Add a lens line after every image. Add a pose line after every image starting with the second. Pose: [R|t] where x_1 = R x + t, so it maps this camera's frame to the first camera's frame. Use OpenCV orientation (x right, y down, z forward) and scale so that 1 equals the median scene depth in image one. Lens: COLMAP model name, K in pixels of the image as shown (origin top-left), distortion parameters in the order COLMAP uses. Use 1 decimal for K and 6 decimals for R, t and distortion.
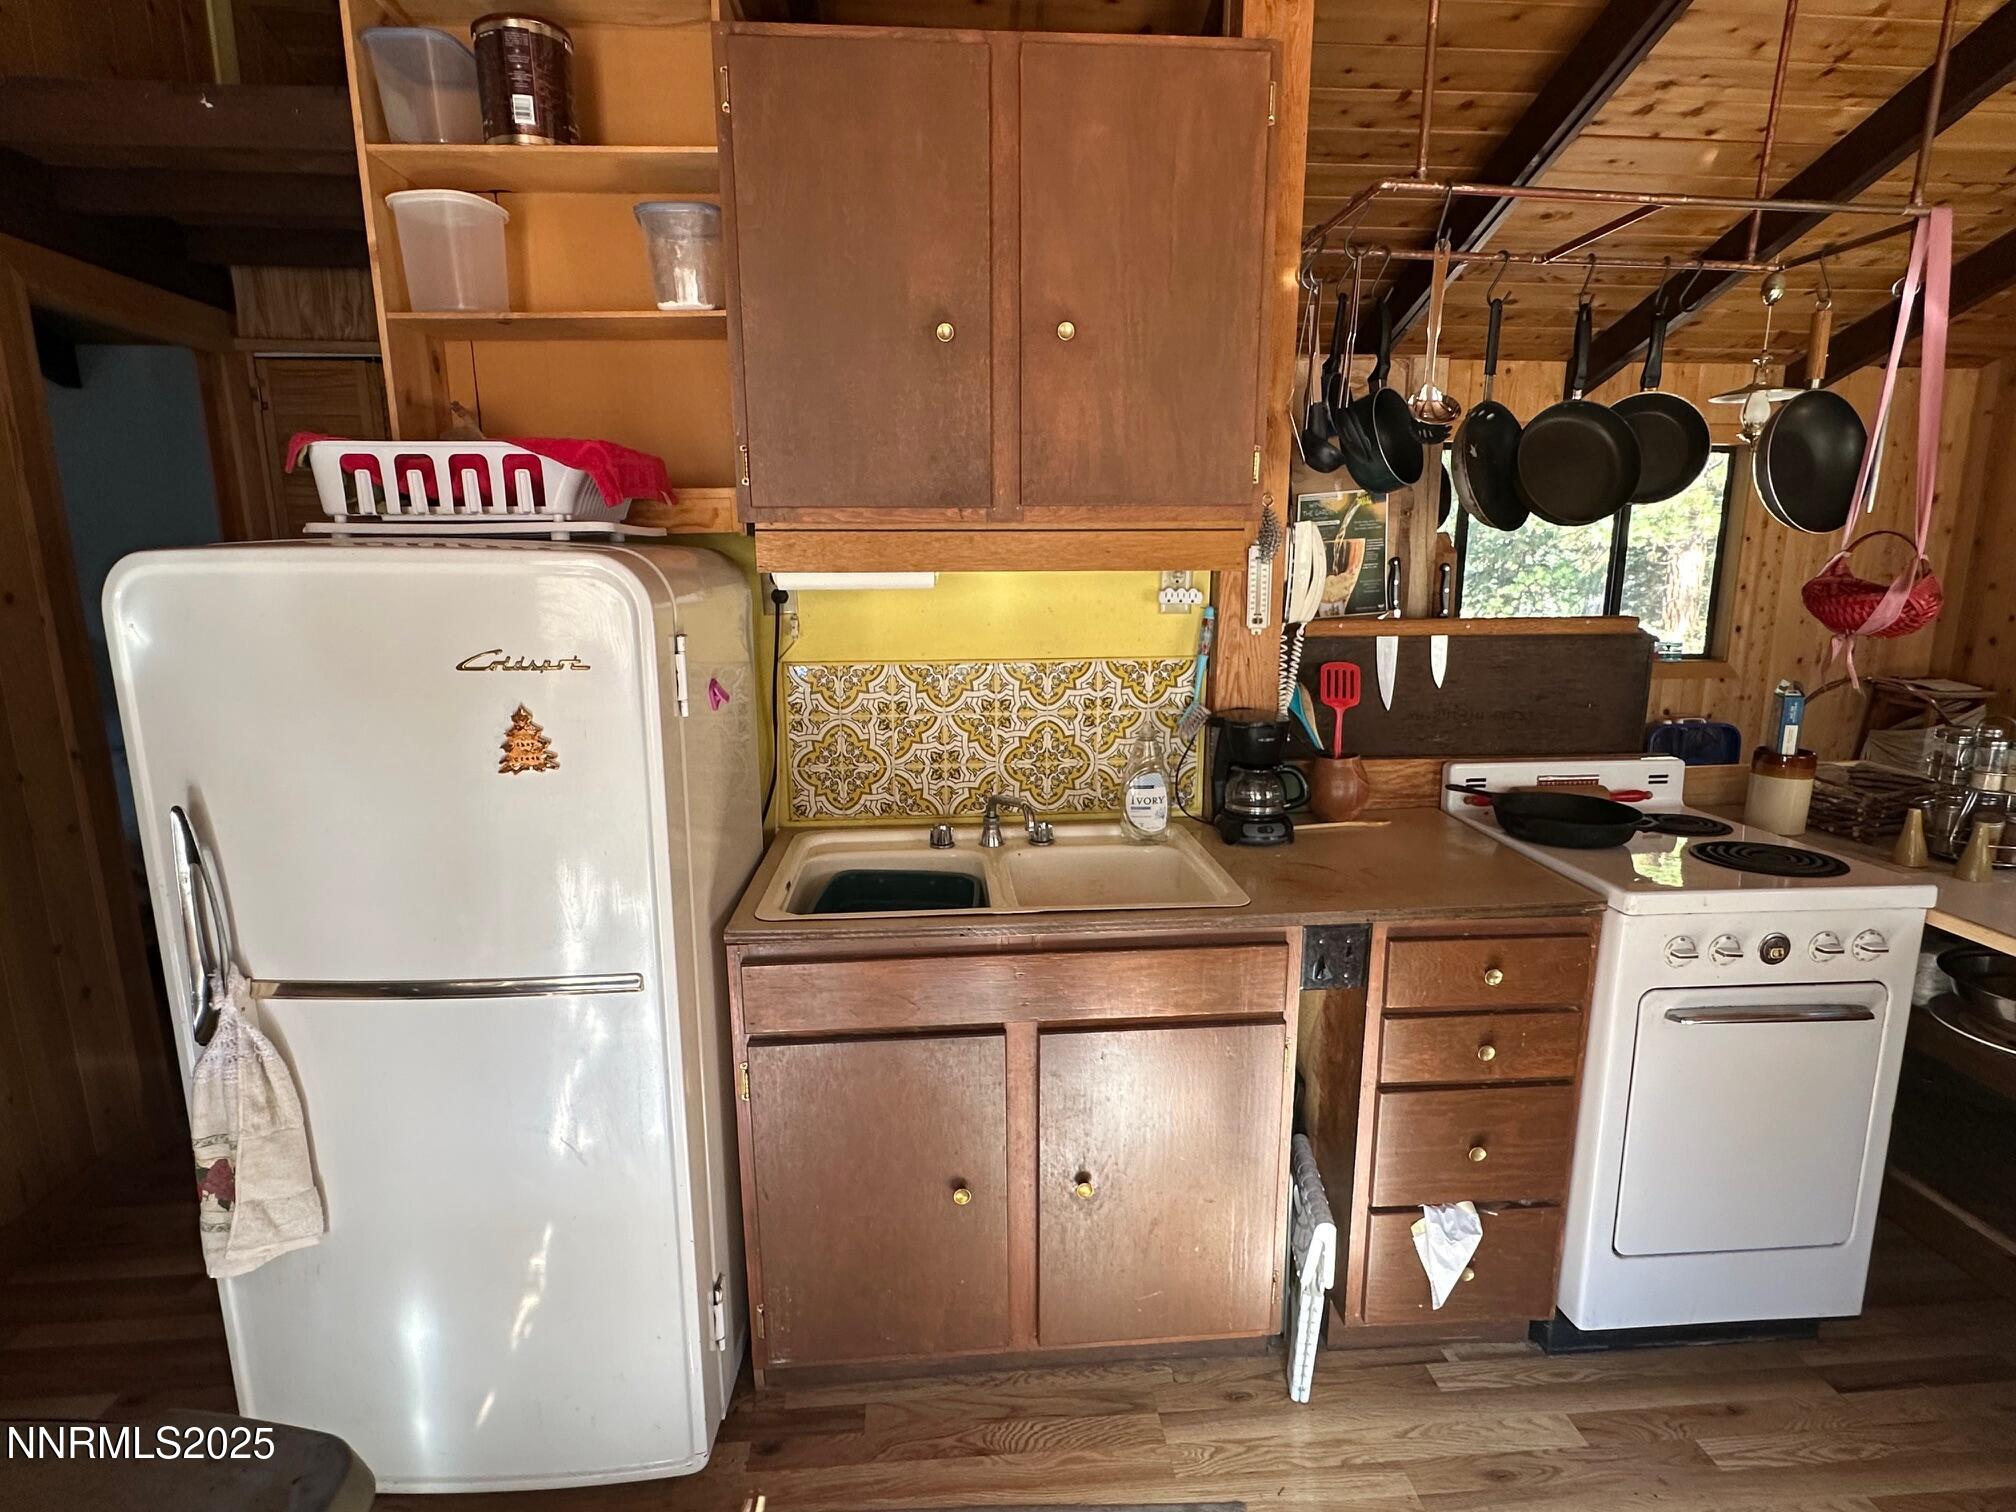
lens RADIAL K [[1024.5, 0, 1007.1], [0, 1024.5, 758.8], [0, 0, 1]] dist [-0.003158, 0.001560]
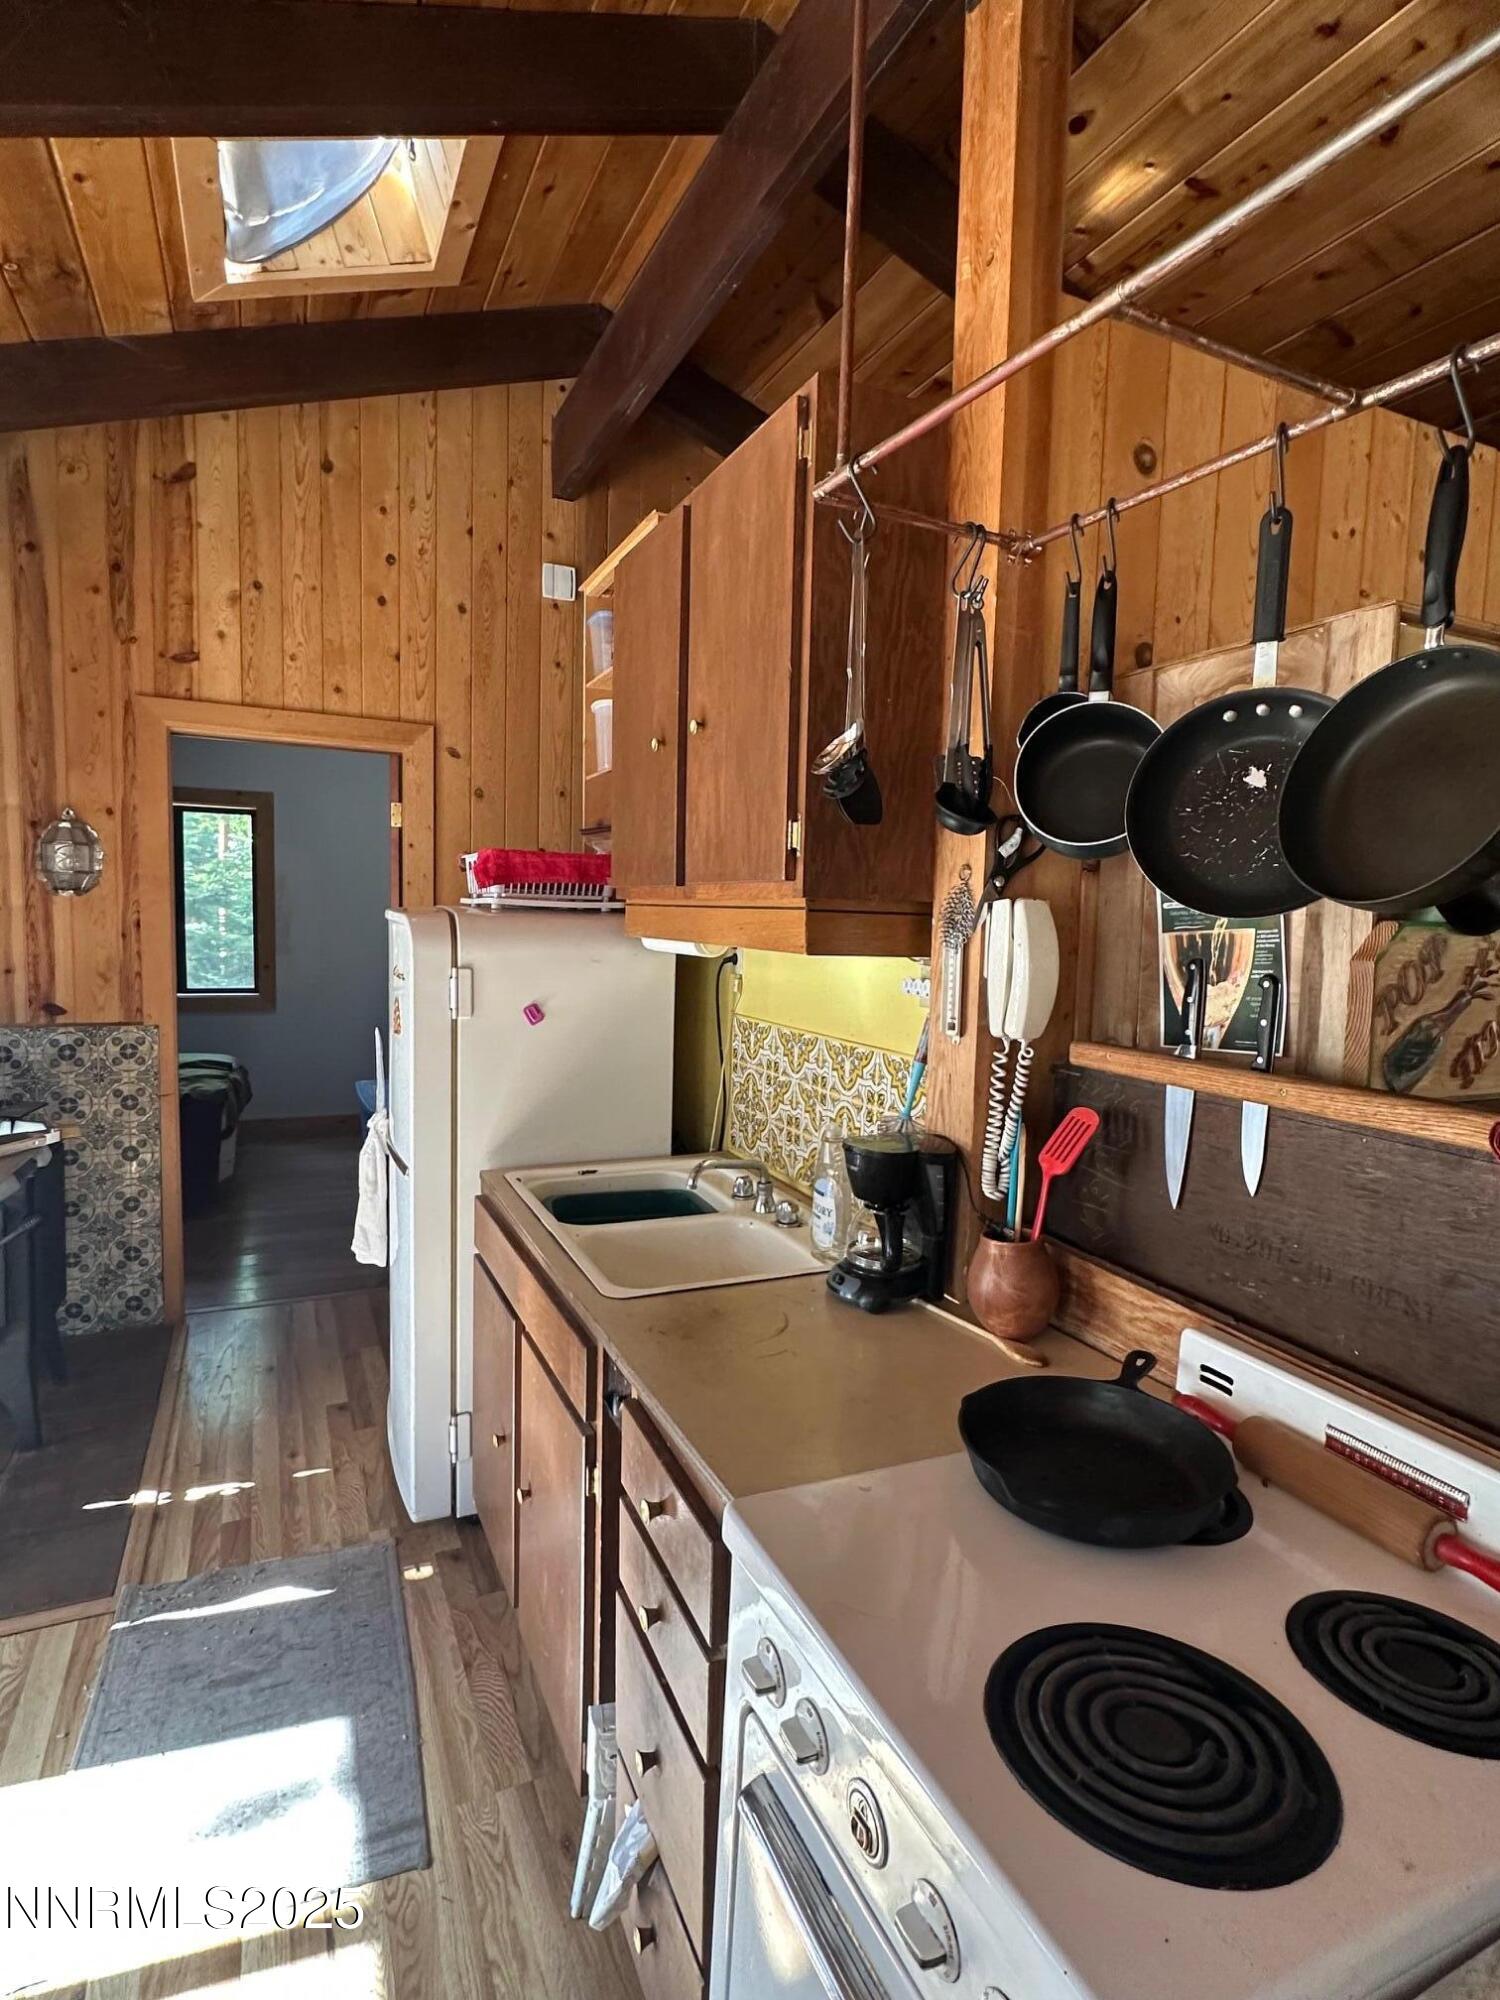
lens RADIAL K [[1016.4, 0, 744.1], [0, 1016.4, 996.4], [0, 0, 1]] dist [-0.003158, 0.001560]
pose [[0.361815, 0.096248, -0.927268, 1.052412], [-0.203955, 0.978733, 0.022008, -0.168338], [0.909666, 0.181159, 0.373750, 0.670630]]
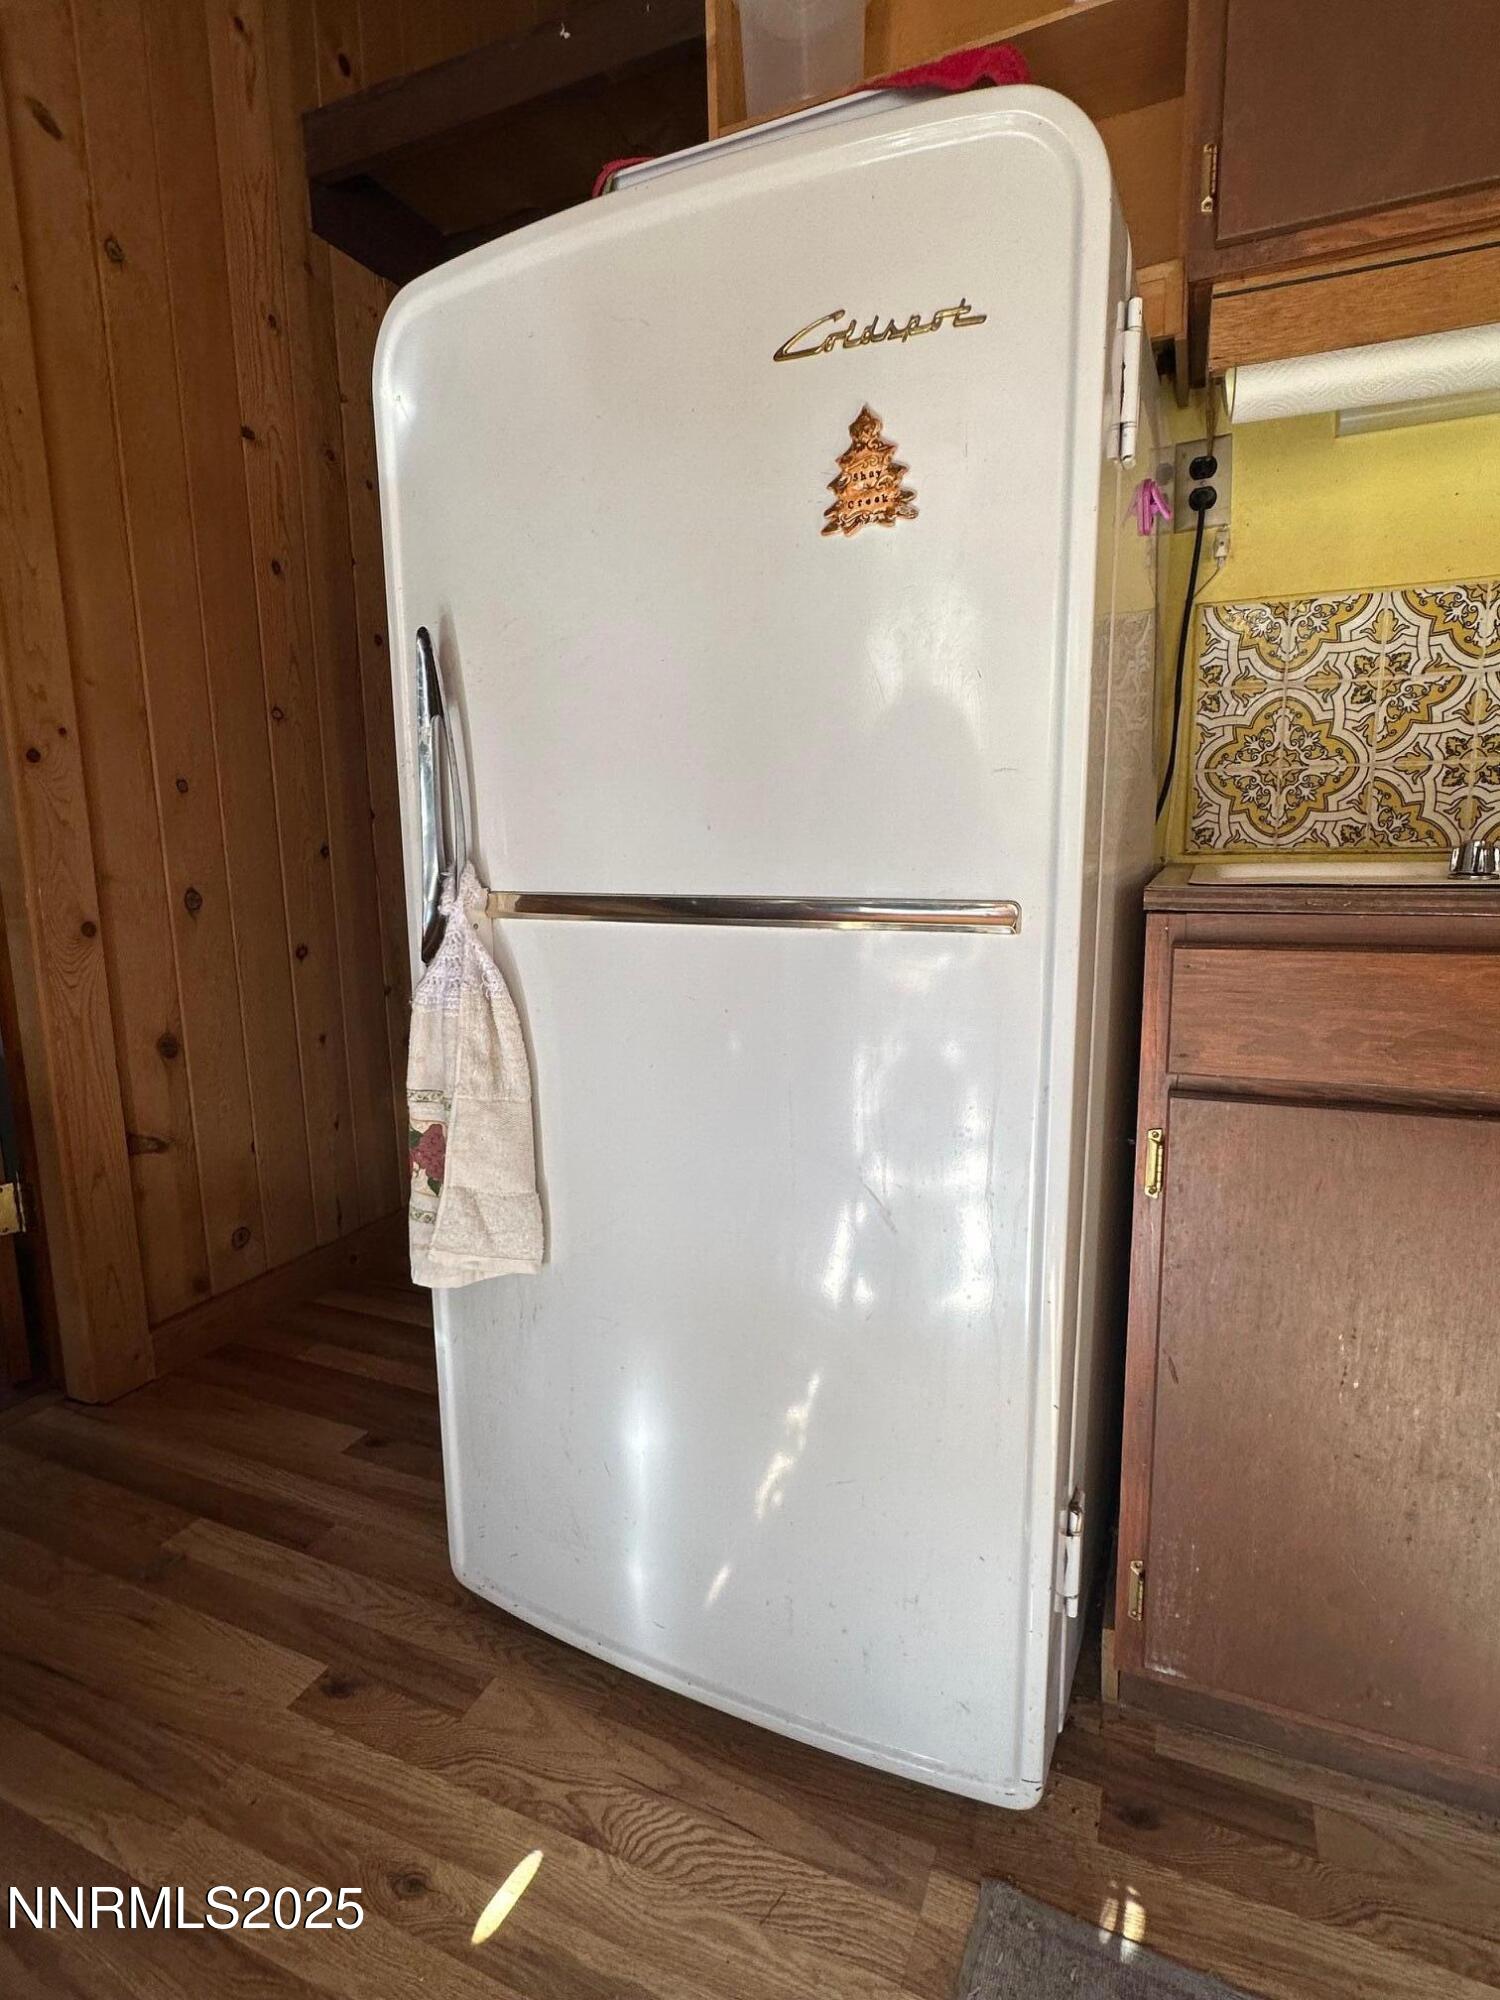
lens RADIAL K [[1016.4, 0, 746.4], [0, 1016.4, 998.2], [0, 0, 1]] dist [-0.003158, 0.001560]
pose [[0.880815, 0.063831, -0.469139, -0.224030], [-0.078988, 0.996795, -0.012677, 0.283524], [0.466826, 0.048222, 0.883033, 0.438123]]
